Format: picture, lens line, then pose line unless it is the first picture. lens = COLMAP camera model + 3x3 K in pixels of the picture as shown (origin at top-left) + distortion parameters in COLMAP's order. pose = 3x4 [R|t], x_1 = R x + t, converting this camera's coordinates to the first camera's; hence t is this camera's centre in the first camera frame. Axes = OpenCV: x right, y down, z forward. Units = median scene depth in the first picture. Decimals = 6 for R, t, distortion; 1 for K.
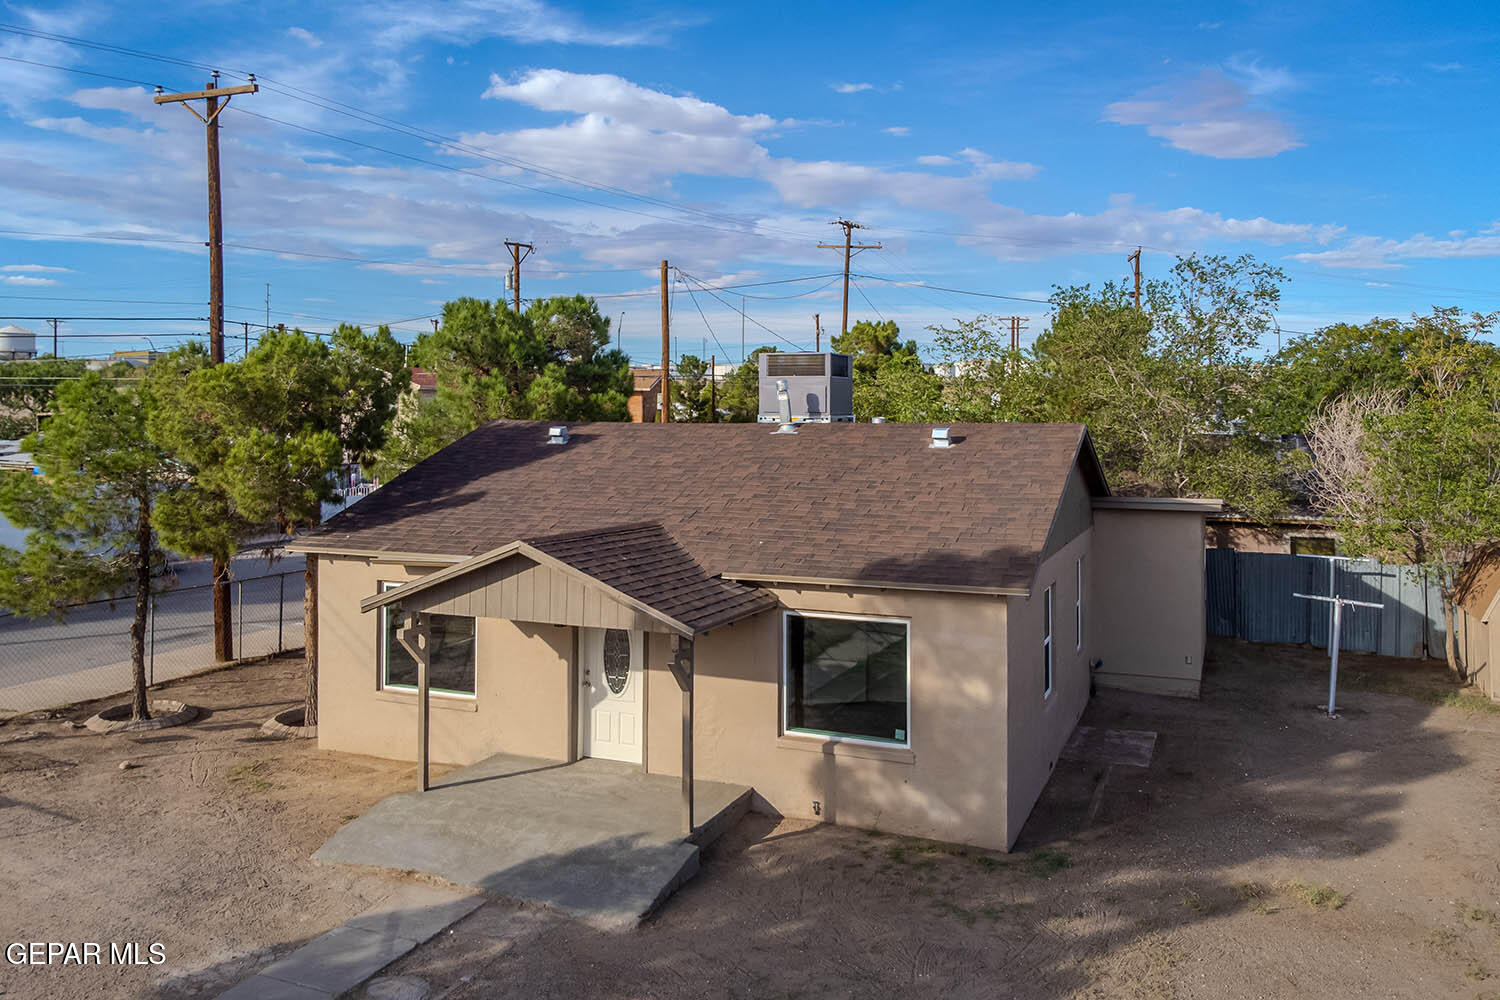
lens RADIAL K [[1170.5, 0, 753.9], [0, 1170.5, 397.1], [0, 0, 1]] dist [0.001996, -0.005745]
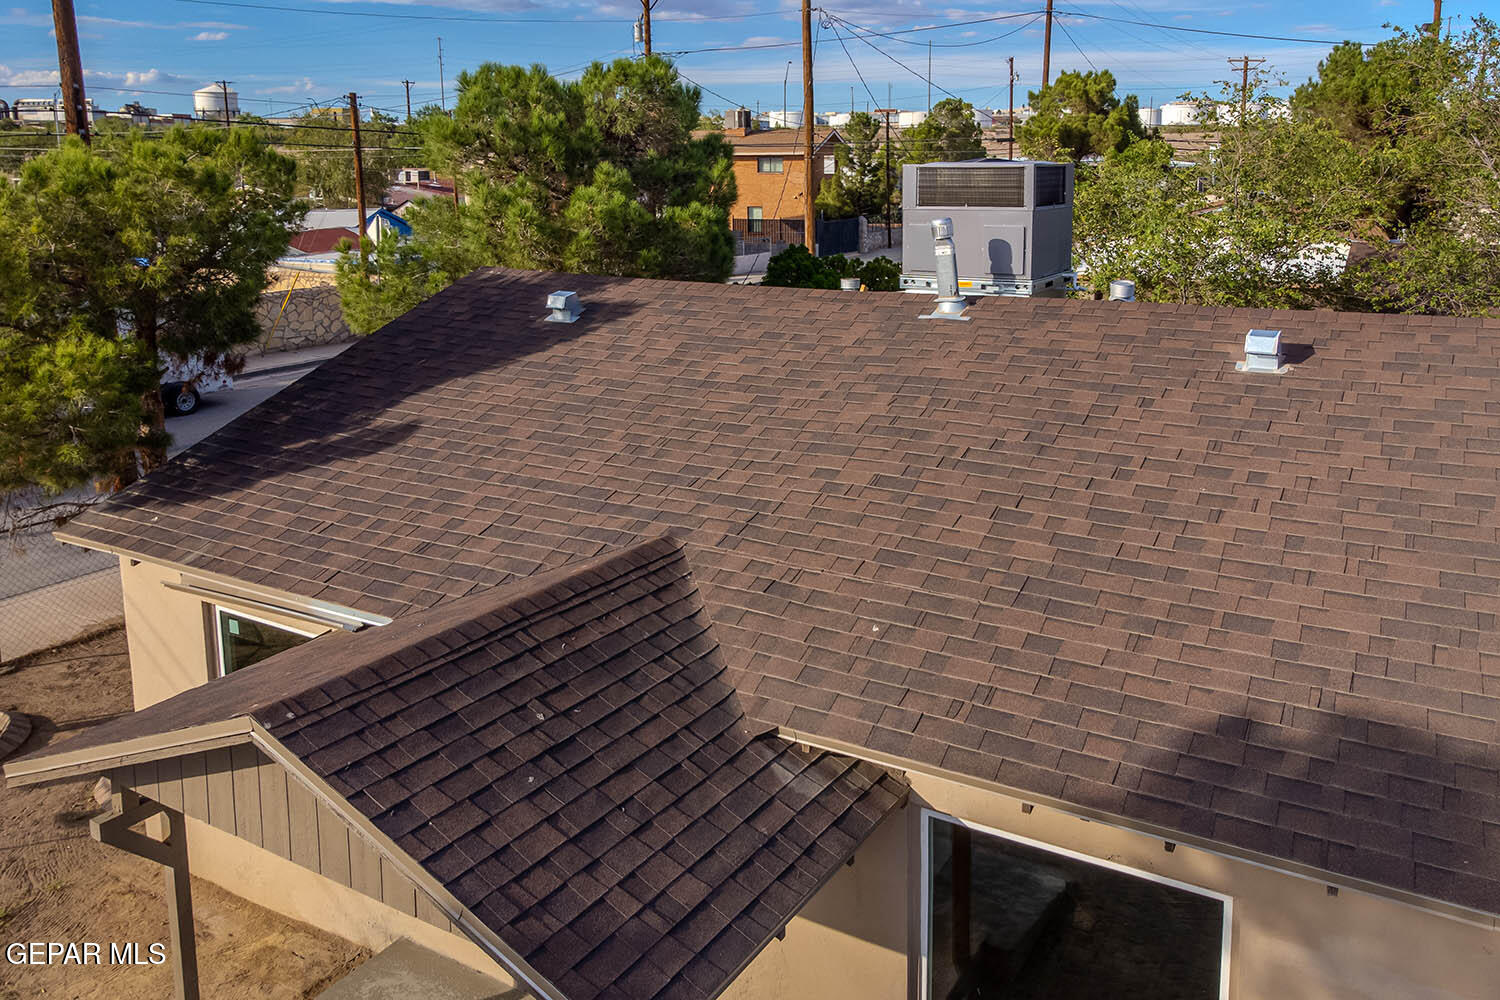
lens RADIAL K [[1191.2, 0, 771.2], [0, 1191.2, 332.0], [0, 0, 1]] dist [0.004940, 0.004288]
pose [[0.990005, 0.009667, -0.140697, 0.026605], [0.012149, 0.988094, 0.153372, -0.054449], [0.140505, -0.153549, 0.978101, 0.499202]]
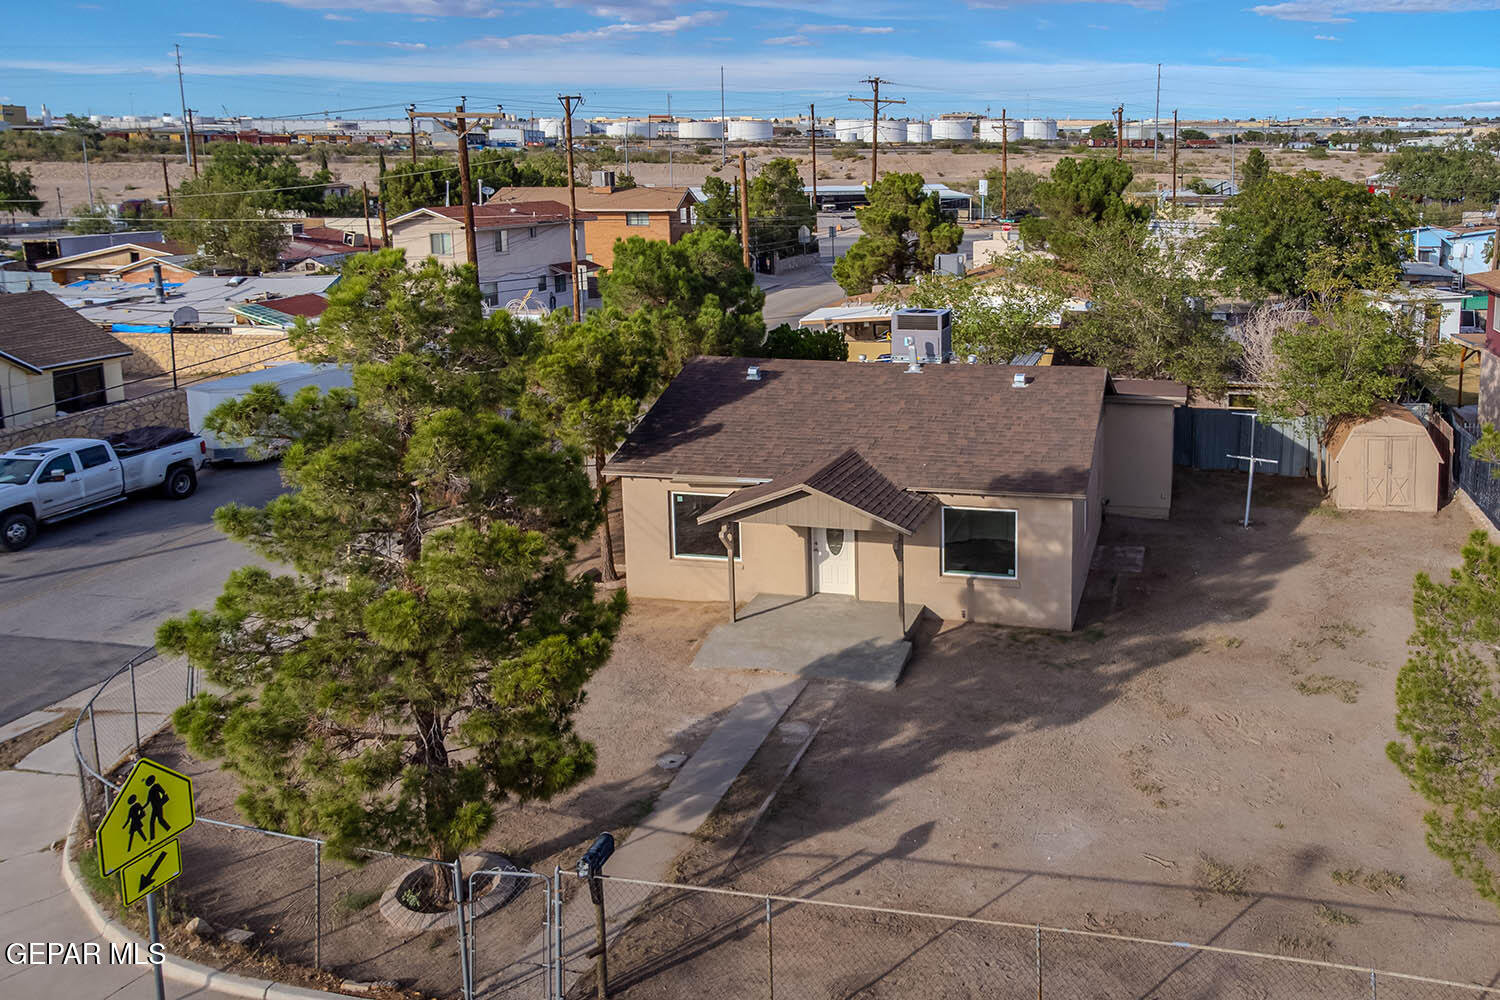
lens RADIAL K [[1182.6, 0, 955.4], [0, 1182.6, 359.9], [0, 0, 1]] dist [-0.001197, 0.006018]
pose [[0.981722, -0.036796, 0.186730, -0.231792], [0.004165, 0.985051, 0.172211, -0.278250], [-0.190276, -0.168286, 0.967200, -0.546351]]
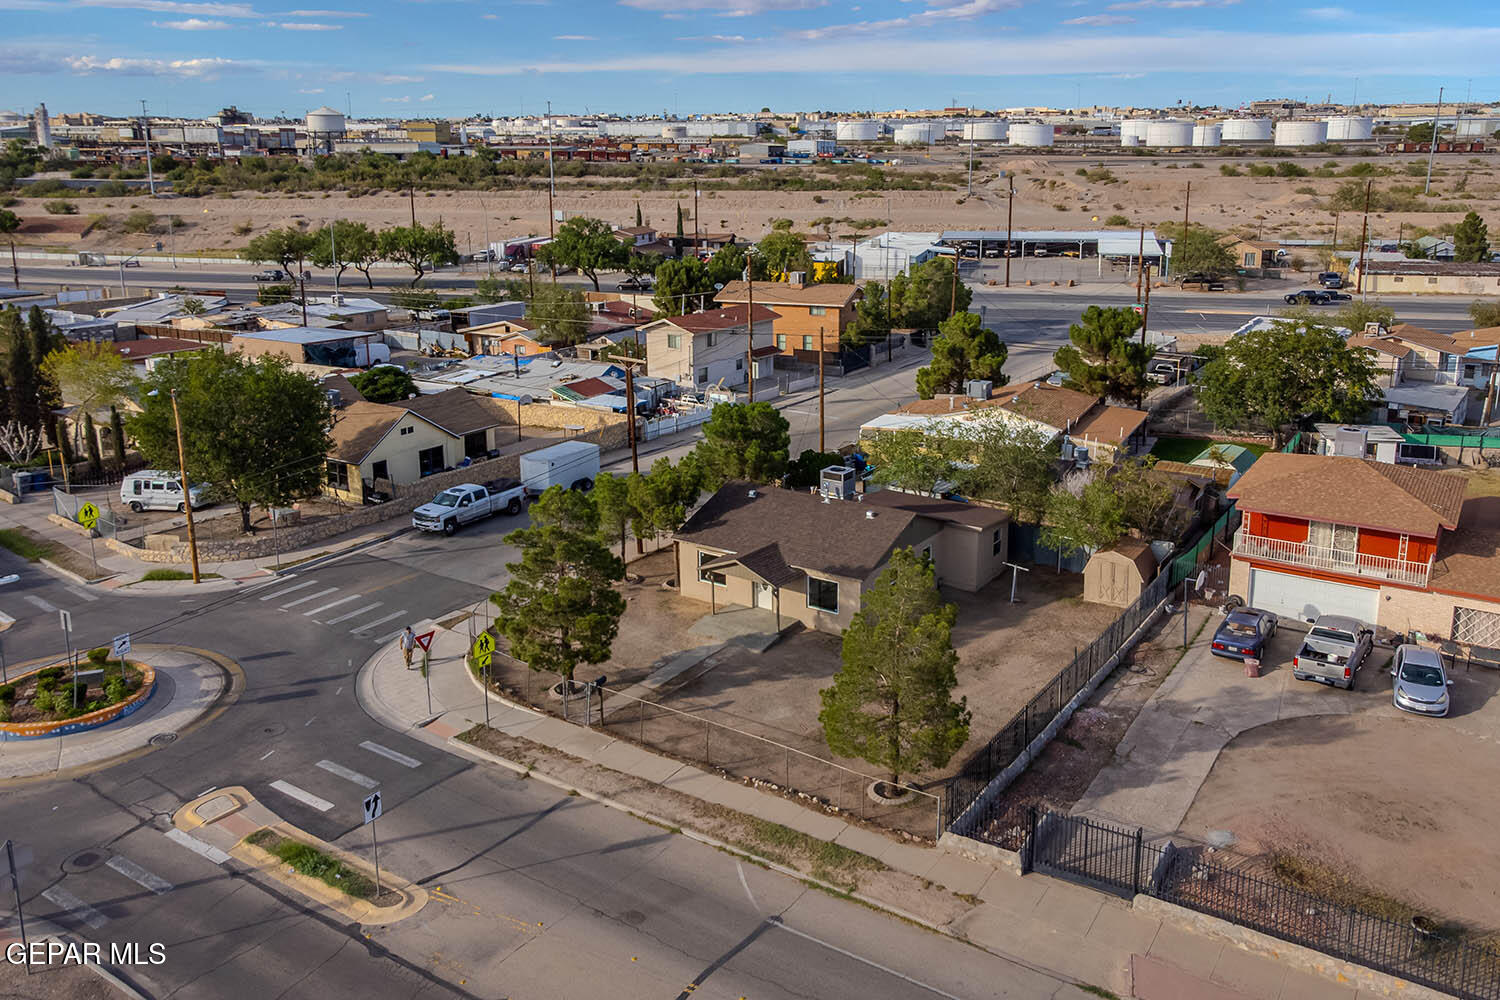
lens RADIAL K [[1133.9, 0, 764.0], [0, 1133.9, 454.0], [0, 0, 1]] dist [0.019242, -0.000941]
pose [[0.979111, 0.041404, -0.199066, 0.496353], [0.010845, 0.967019, 0.254473, -0.927378], [0.203037, -0.251316, 0.946370, -1.947320]]
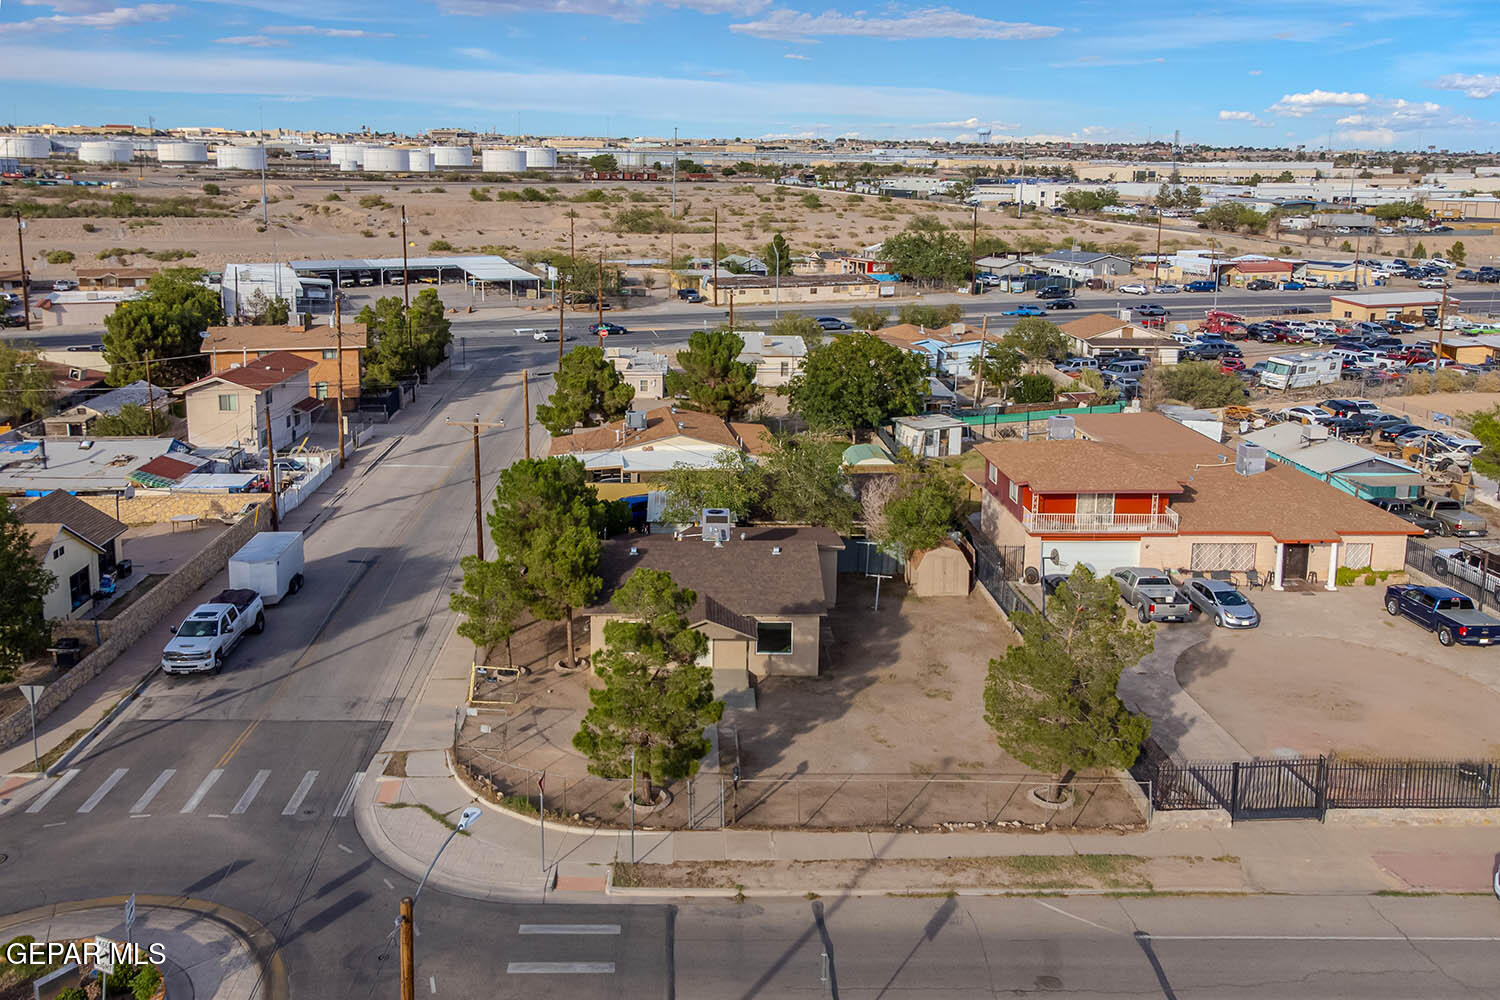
lens RADIAL K [[1146.1, 0, 671.9], [0, 1146.1, 451.0], [0, 0, 1]] dist [0.016804, -0.001294]
pose [[0.929463, -0.088019, 0.358262, -1.213525], [0.001604, 0.972076, 0.234661, -0.978822], [-0.368913, -0.217534, 0.903649, -1.668540]]
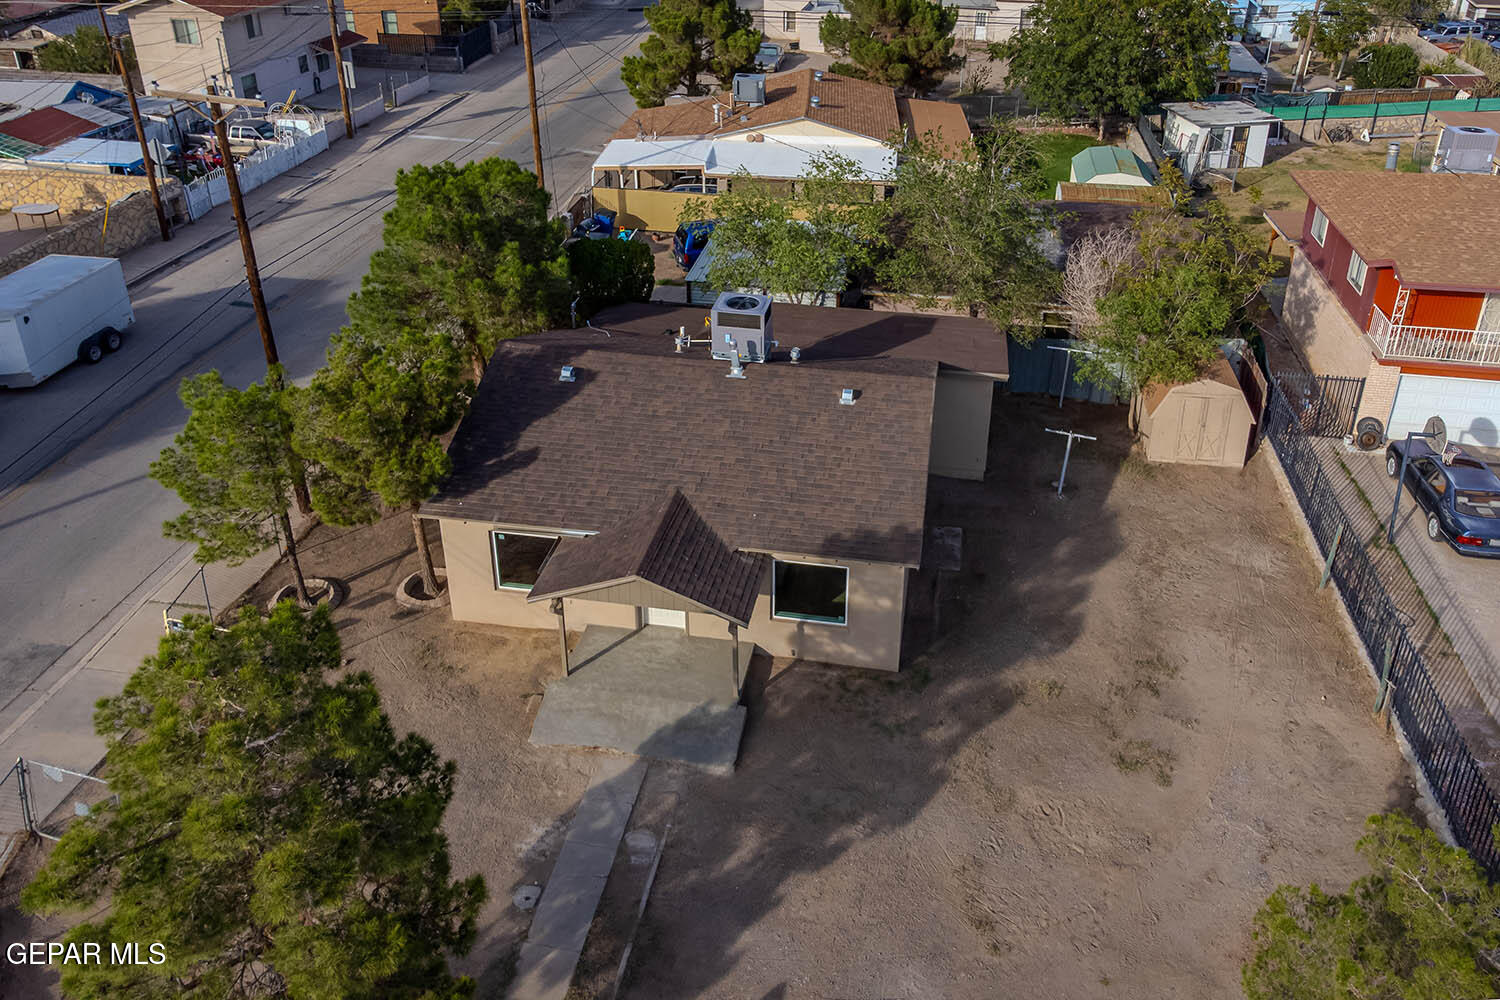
lens RADIAL K [[1153.7, 0, 799.4], [0, 1153.7, 381.4], [0, 0, 1]] dist [0.003889, 0.010361]
pose [[0.969807, -0.094048, 0.225009, -0.248039], [-0.019463, 0.889858, 0.455823, -0.693992], [-0.243096, -0.446439, 0.861160, -0.285737]]
